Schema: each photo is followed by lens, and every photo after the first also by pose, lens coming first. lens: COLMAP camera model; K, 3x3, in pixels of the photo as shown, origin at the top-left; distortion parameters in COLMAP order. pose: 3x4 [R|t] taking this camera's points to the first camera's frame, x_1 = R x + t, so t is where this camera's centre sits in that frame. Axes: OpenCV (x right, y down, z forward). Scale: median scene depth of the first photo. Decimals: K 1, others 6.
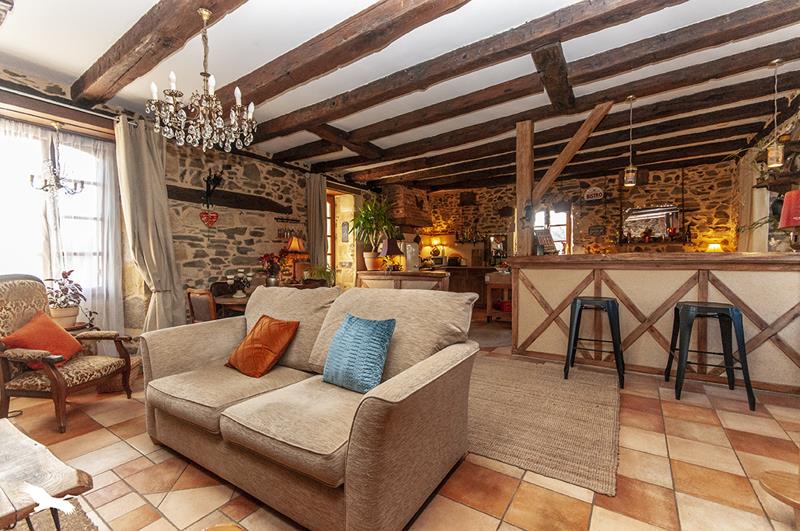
lens RADIAL K [[345.5, 0, 401.0], [0, 345.5, 266.0], [0, 0, 1]] dist [0.000607, 0.000014]
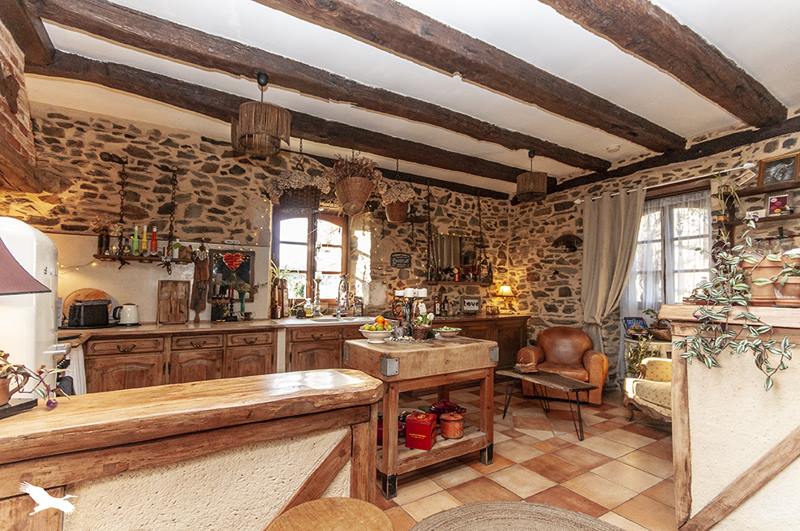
lens RADIAL K [[375.0, 0, 412.3], [0, 375.0, 283.7], [0, 0, 1]] dist [-0.001559, -0.000686]
pose [[0.393788, 0.035946, 0.918498, -0.085641], [0.014798, 0.998858, -0.045435, -0.024928], [-0.919082, 0.031484, 0.392806, 0.720904]]
